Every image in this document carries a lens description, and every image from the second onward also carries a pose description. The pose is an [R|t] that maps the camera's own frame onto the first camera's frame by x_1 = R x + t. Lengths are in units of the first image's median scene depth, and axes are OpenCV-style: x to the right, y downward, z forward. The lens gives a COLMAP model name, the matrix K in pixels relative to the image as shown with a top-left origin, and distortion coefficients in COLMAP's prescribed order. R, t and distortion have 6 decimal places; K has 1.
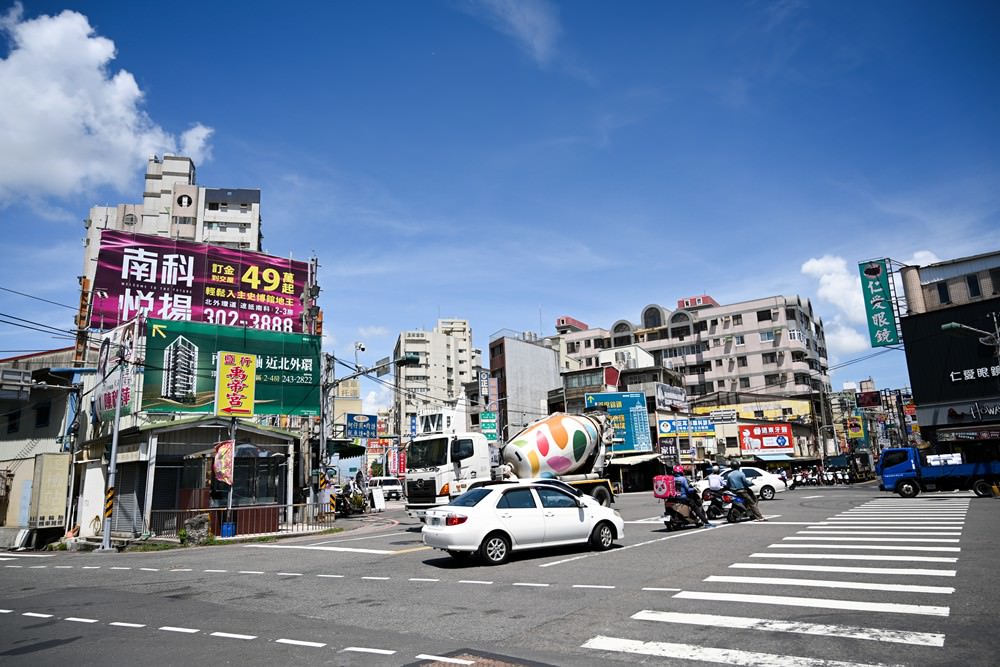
lens RADIAL K [[662.0, 0, 500.0], [0, 662.0, 333.5], [0, 0, 1]] dist [-0.003302, -0.000288]
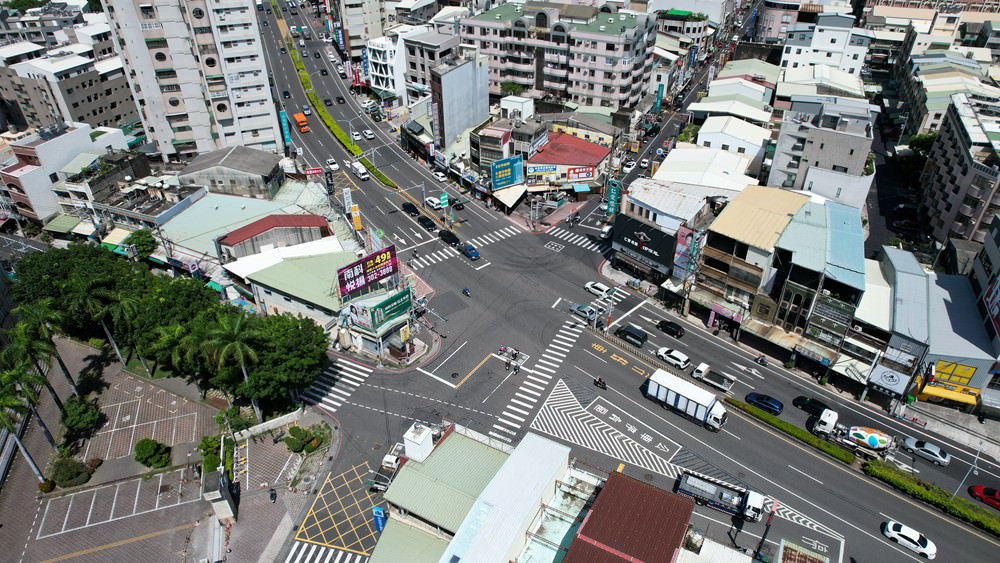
lens RADIAL K [[607.3, 0, 500.0], [0, 607.3, 281.5], [0, 0, 1]] dist [0.000059, -0.000063]
pose [[0.989736, -0.053454, 0.132537, -0.067405], [-0.057773, 0.698596, 0.713180, -0.643066], [-0.130712, -0.713516, 0.688338, -0.319662]]
